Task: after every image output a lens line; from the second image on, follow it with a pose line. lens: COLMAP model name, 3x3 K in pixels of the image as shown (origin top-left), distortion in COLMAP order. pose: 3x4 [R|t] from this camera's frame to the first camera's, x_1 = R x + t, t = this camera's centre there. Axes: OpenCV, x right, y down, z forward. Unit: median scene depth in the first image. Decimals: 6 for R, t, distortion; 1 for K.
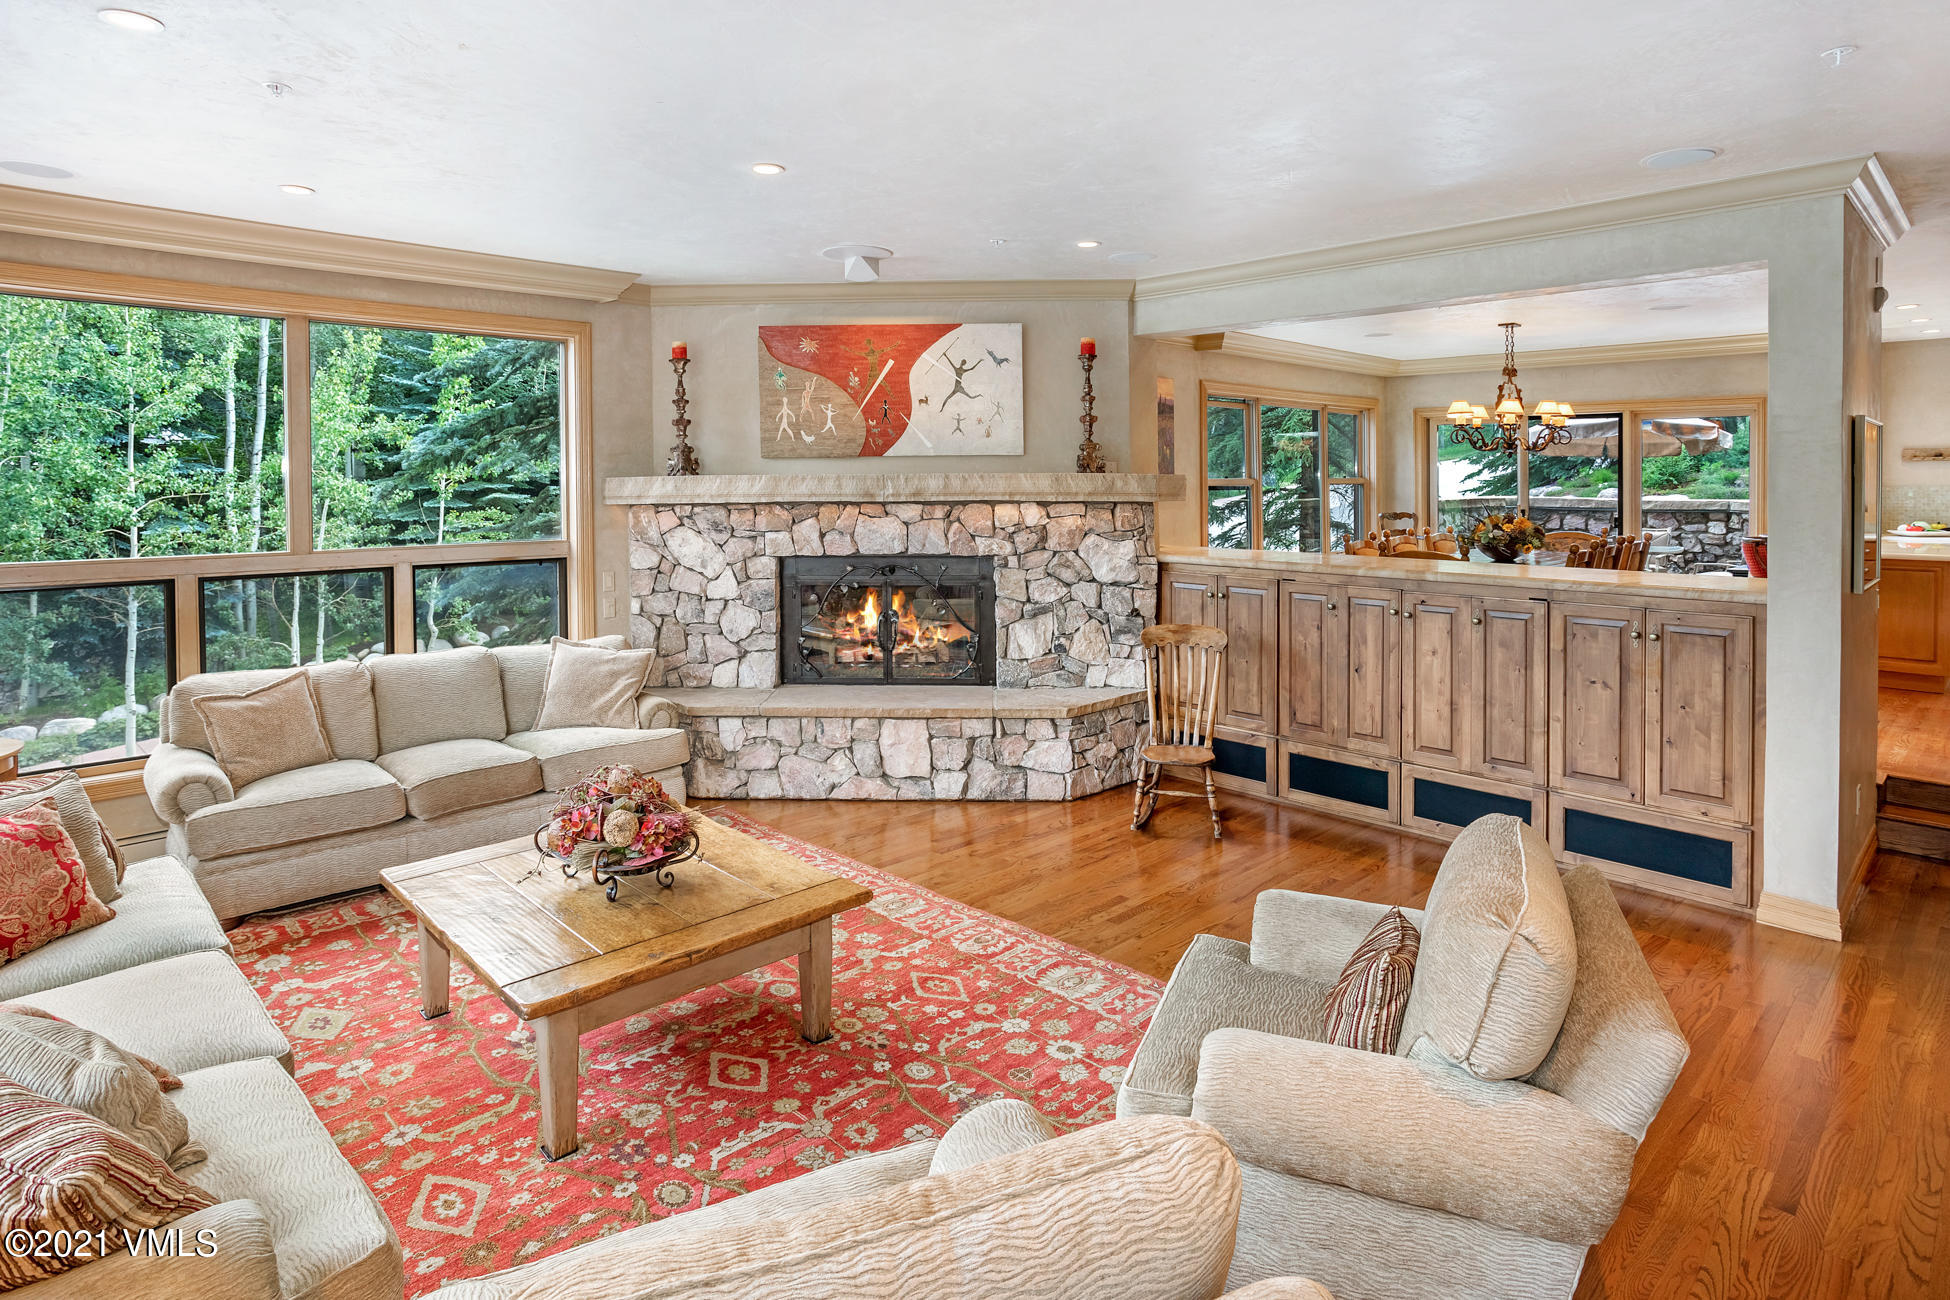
lens RADIAL K [[1057.6, 0, 924.1], [0, 1057.6, 477.4], [0, 0, 1]] dist [-0.042291, 0.029433]
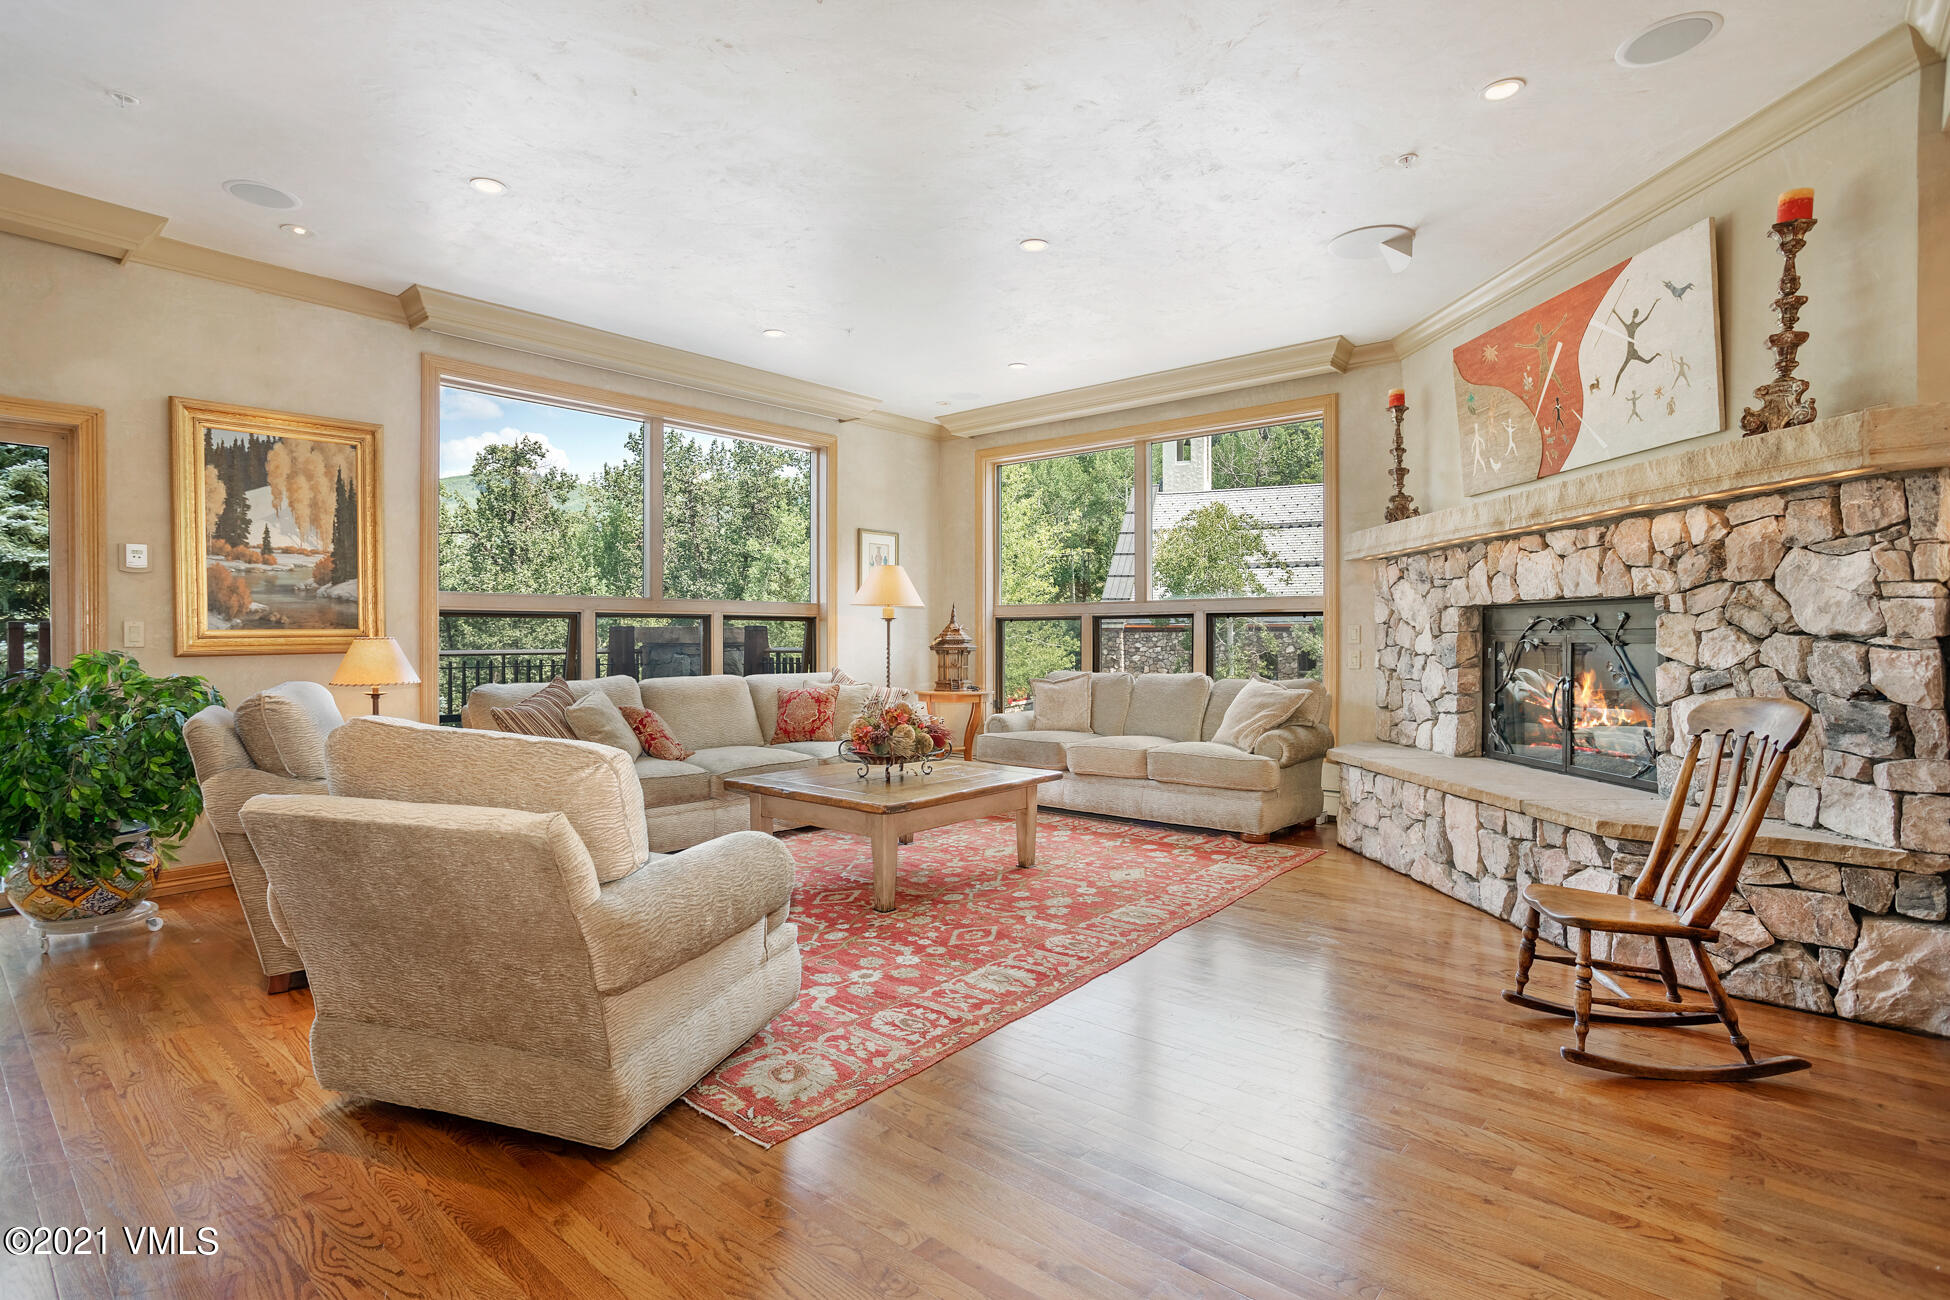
lens RADIAL K [[914.1, 0, 952.7], [0, 914.1, 629.2], [0, 0, 1]] dist [-0.048257, 0.032883]
pose [[0.131704, 0.000829, -0.991289, 0.595446], [0.002438, 0.999996, 0.001160, 0.099689], [0.991286, -0.002570, 0.131701, 0.527355]]
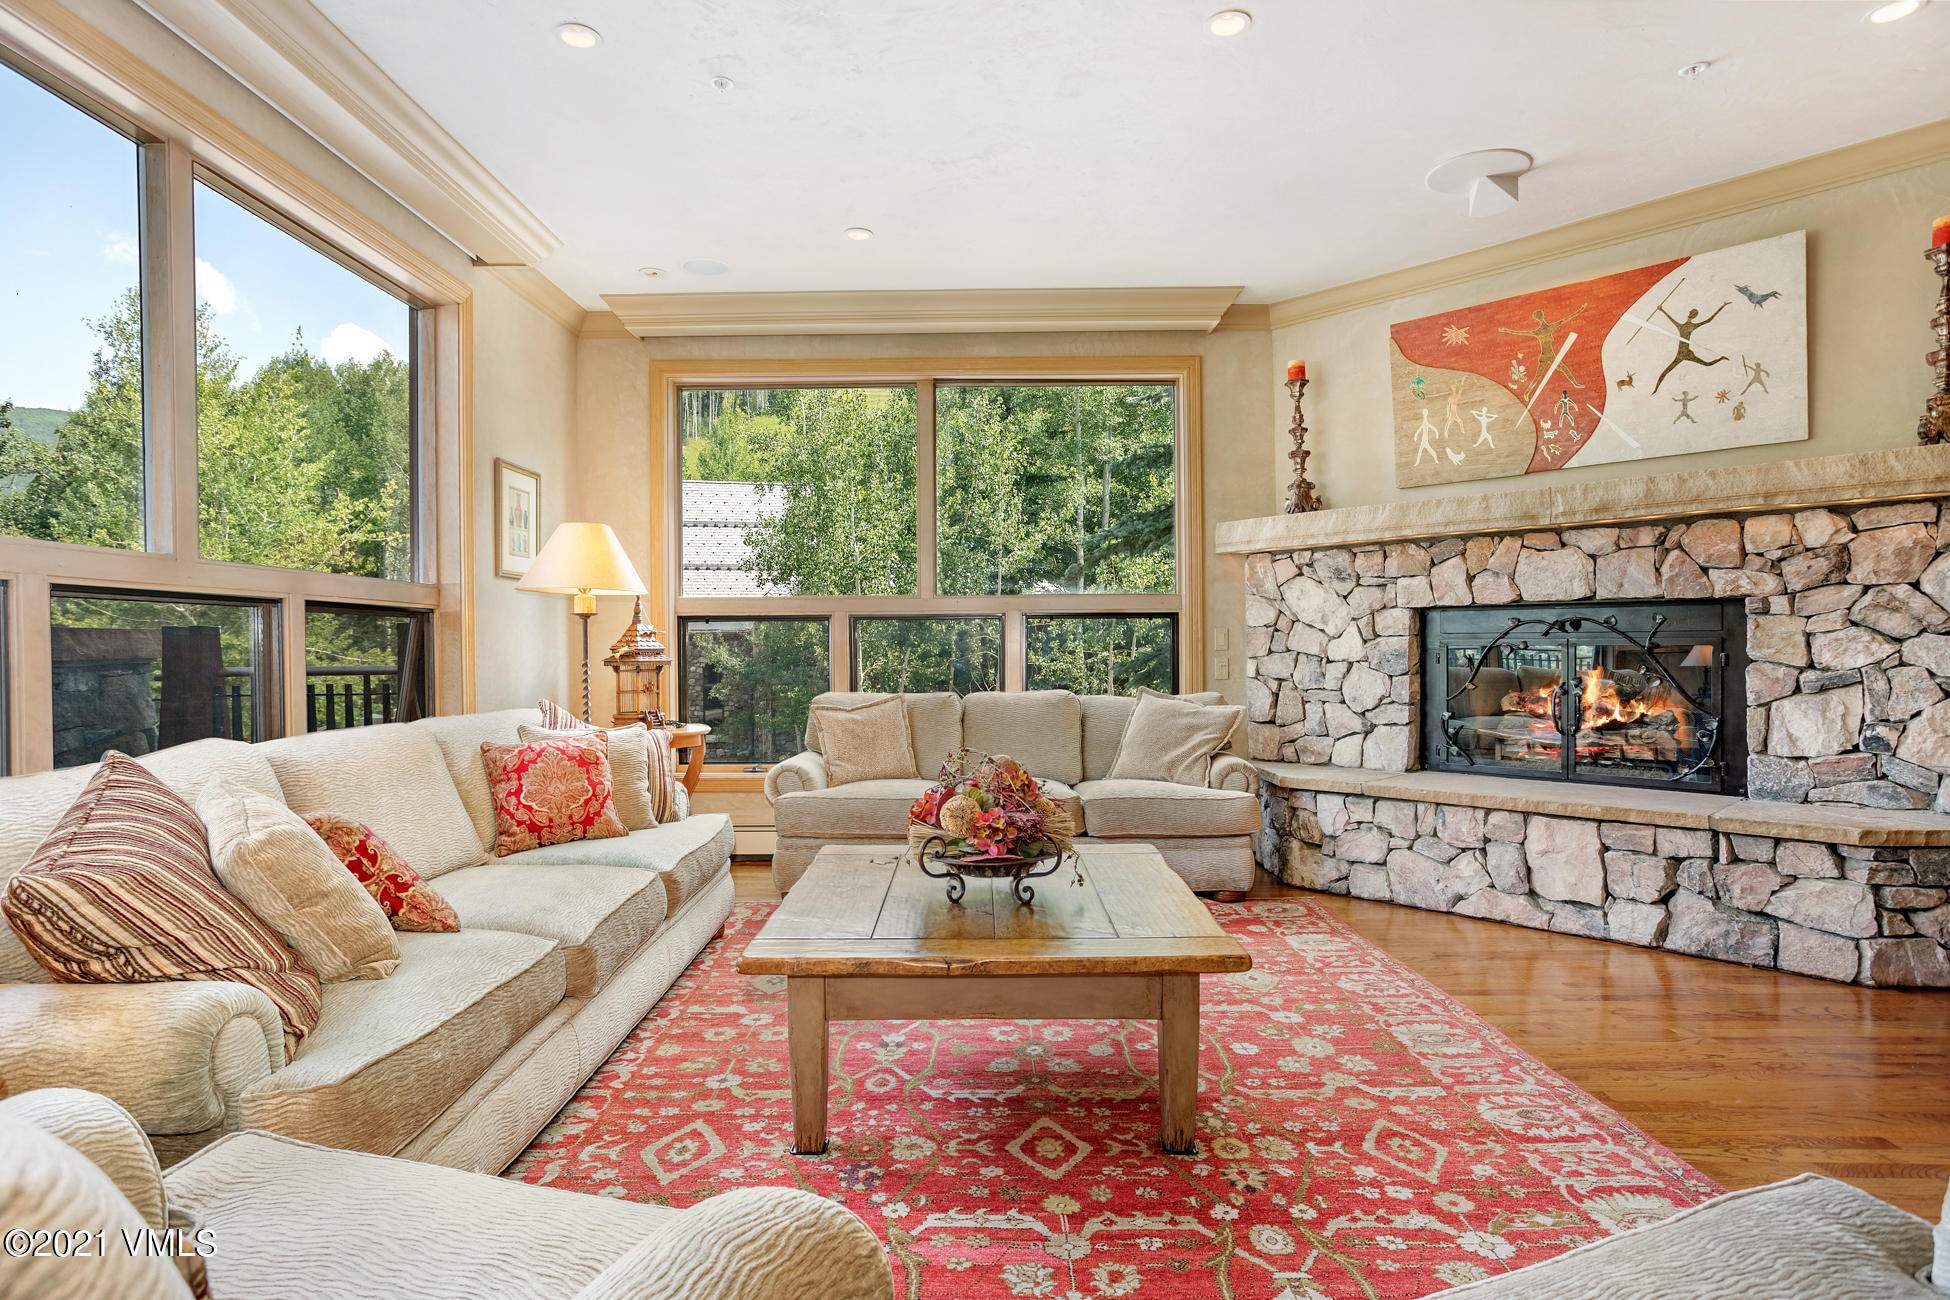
lens RADIAL K [[1019.9, 0, 957.8], [0, 1019.9, 648.8], [0, 0, 1]] dist [-0.044473, 0.032931]
pose [[0.731021, 0.007572, -0.682313, 0.144096], [0.000578, 0.999931, 0.011716, 0.105257], [0.682355, -0.008959, 0.730966, 0.224165]]
